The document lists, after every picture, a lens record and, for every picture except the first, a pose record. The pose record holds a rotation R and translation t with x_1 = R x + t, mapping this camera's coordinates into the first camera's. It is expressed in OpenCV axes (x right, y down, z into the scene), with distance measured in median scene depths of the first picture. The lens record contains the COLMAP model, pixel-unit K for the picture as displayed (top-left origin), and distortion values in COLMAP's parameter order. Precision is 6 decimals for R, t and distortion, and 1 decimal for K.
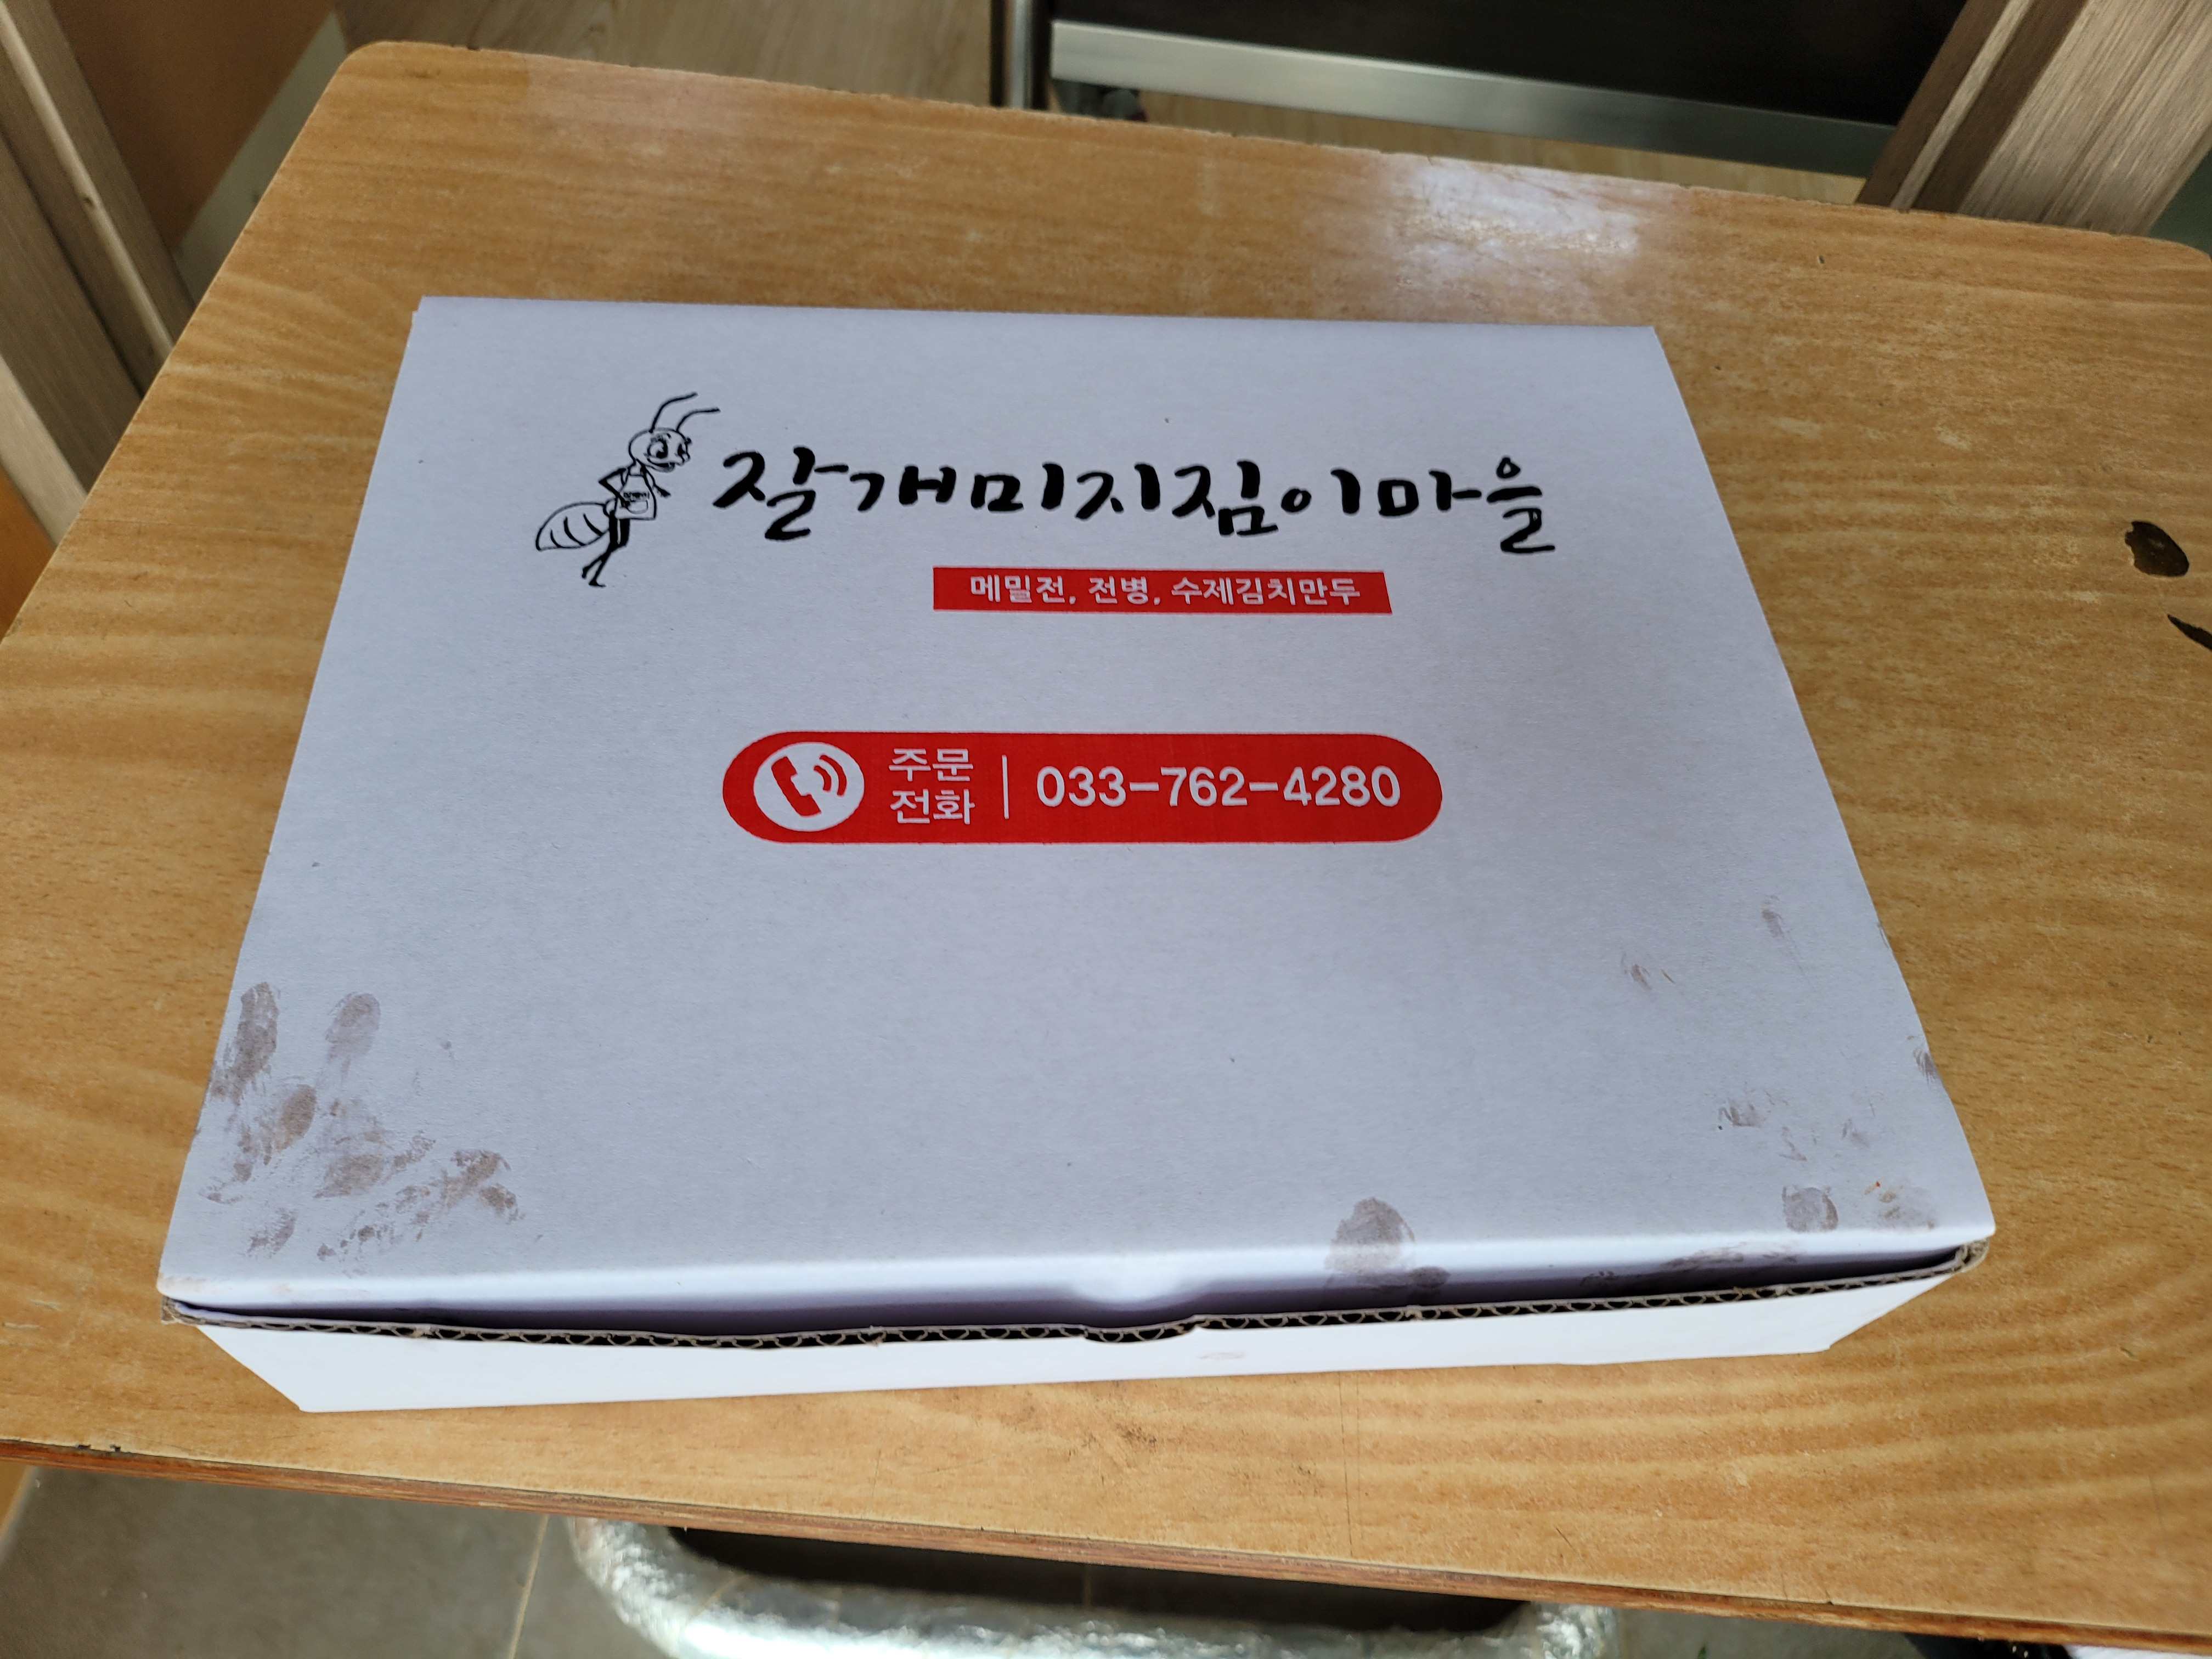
lens RADIAL K [[1699.6, 0, 1106.0], [0, 1699.6, 829.5], [0, 0, 1]] dist [0.002272, 0.000476]
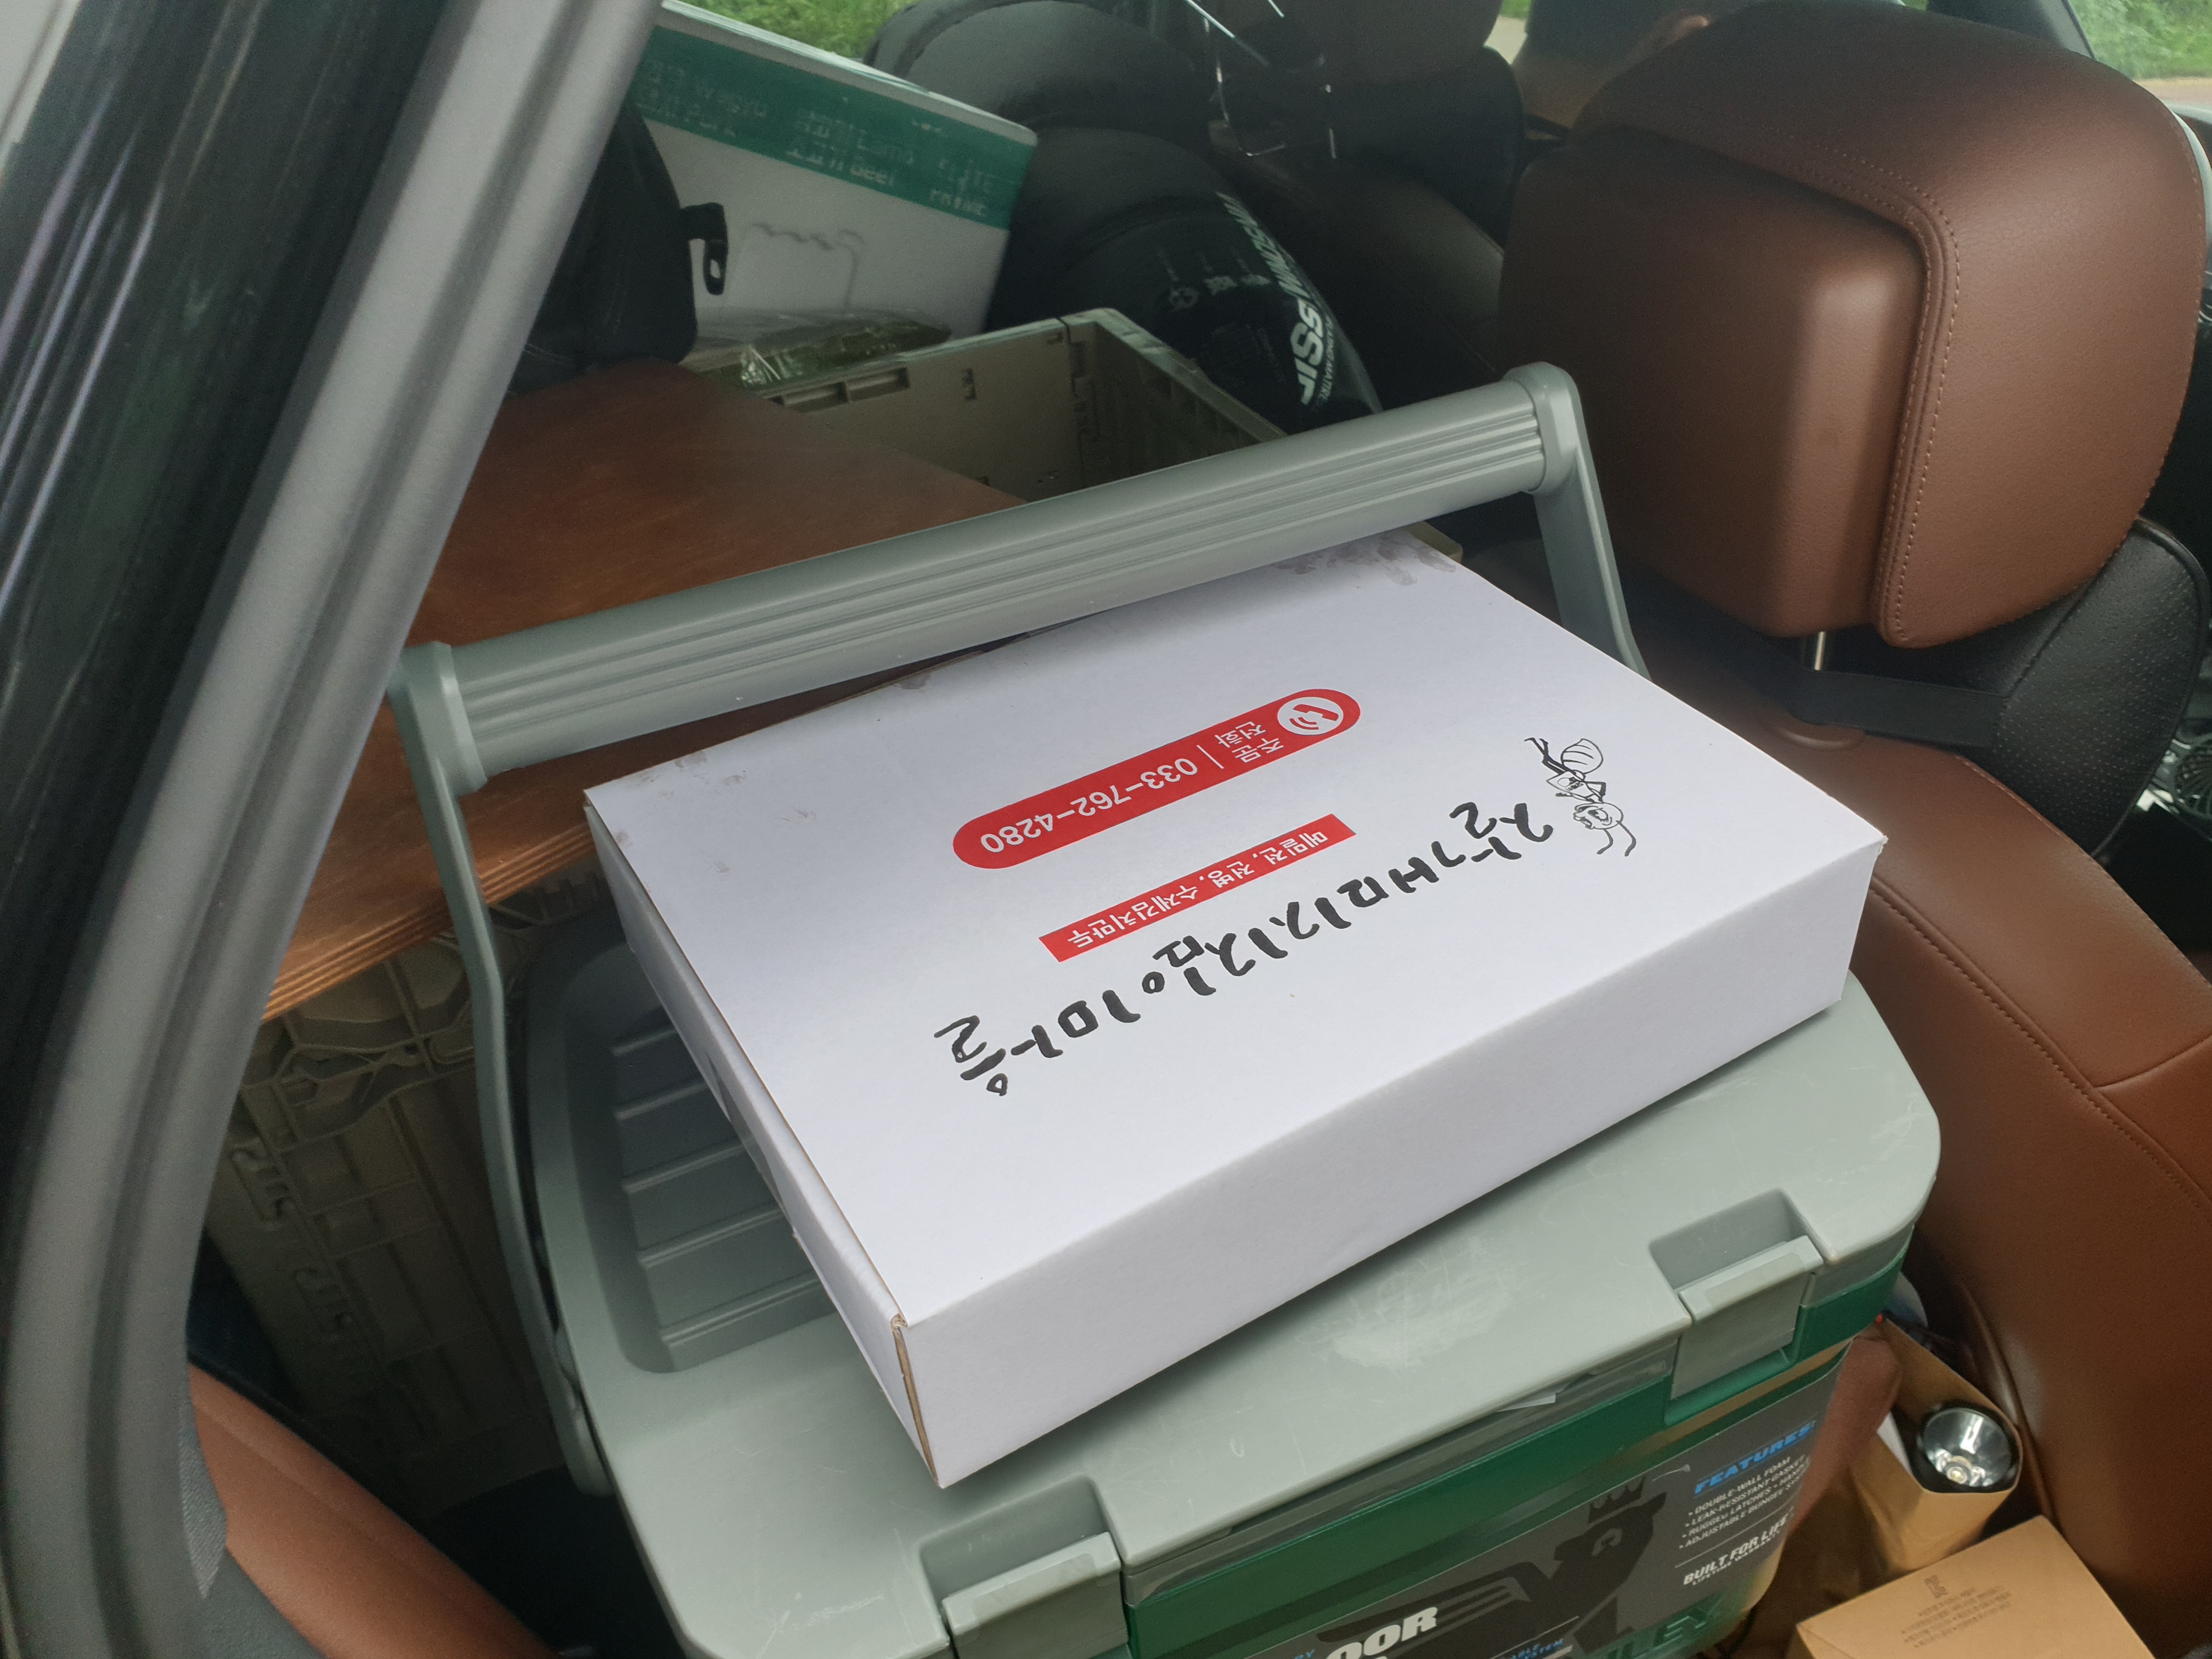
lens RADIAL K [[1675.9, 0, 1106.0], [0, 1675.9, 829.5], [0, 0, 1]] dist [0.185966, -0.000551]
pose [[-0.898753, 0.250249, -0.360027, 0.548463], [-0.366715, 0.021068, 0.930095, -1.300929], [0.240340, 0.967952, 0.072835, 0.832143]]
